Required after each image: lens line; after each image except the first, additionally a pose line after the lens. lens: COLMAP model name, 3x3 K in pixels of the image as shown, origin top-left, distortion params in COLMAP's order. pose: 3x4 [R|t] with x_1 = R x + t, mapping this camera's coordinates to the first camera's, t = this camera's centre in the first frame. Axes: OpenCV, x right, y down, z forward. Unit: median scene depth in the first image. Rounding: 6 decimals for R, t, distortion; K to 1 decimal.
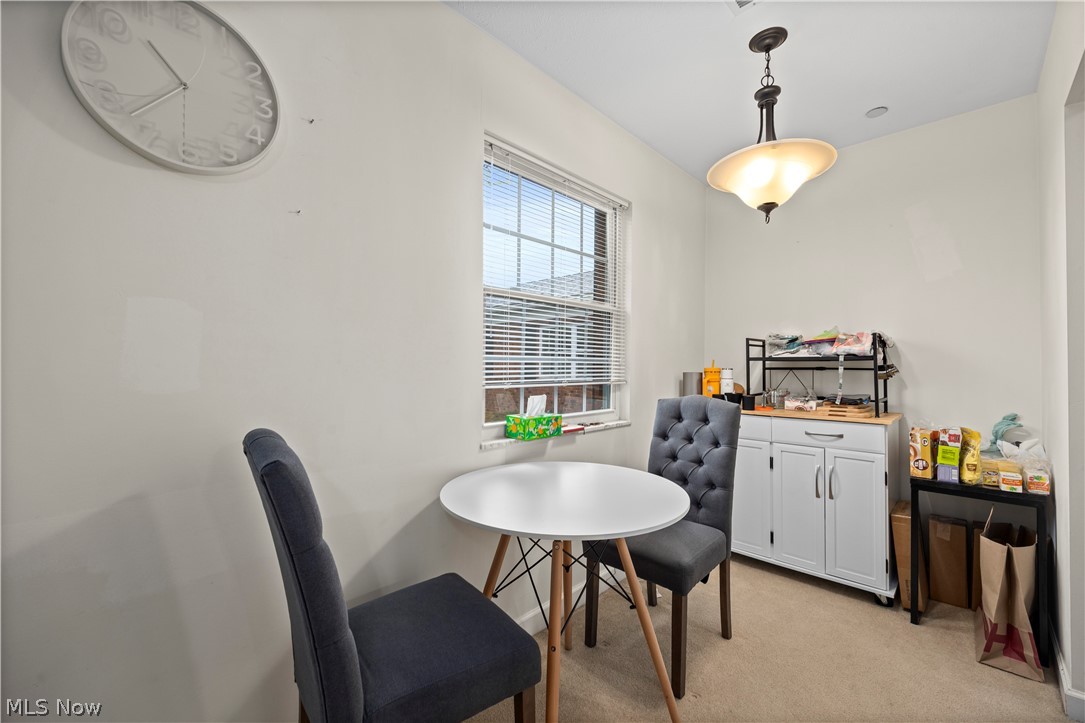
lens RADIAL K [[438.9, 0, 542.5], [0, 438.9, 361.5], [0, 0, 1]] dist [0.006413, 0.000052]
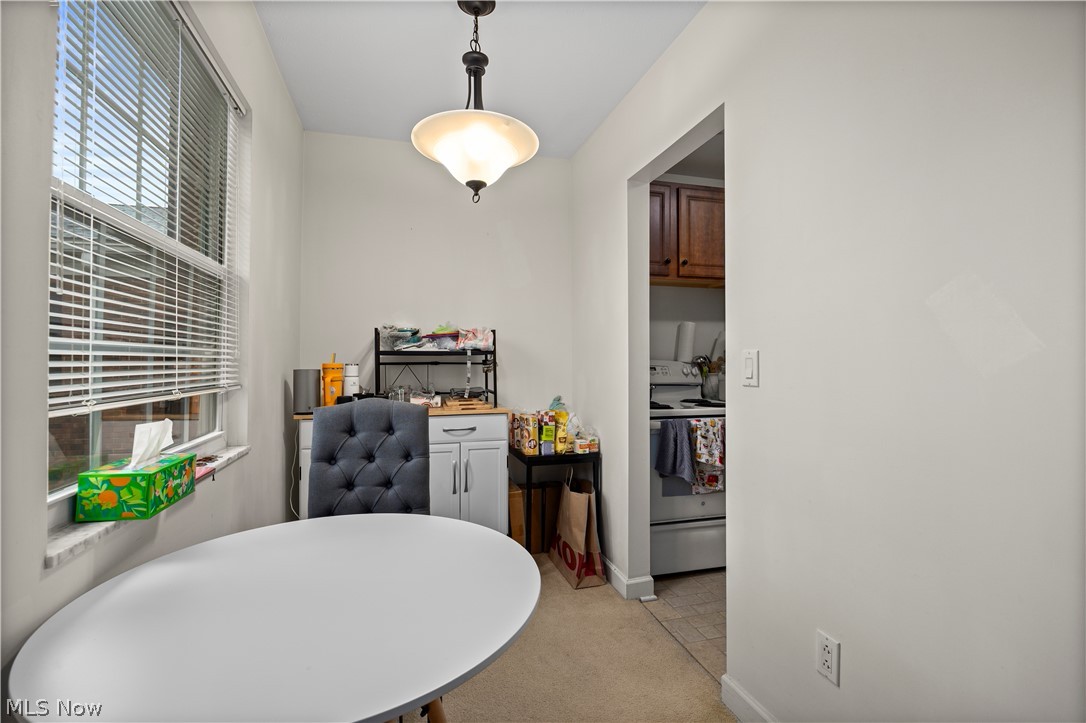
lens RADIAL K [[489.6, 0, 545.4], [0, 489.6, 361.0], [0, 0, 1]] dist [-0.002084, 0.000140]
pose [[0.503327, -0.004886, 0.864082, -0.249522], [-0.004417, 0.999956, 0.008227, 0.001706], [-0.864085, -0.007957, 0.503283, 0.313884]]
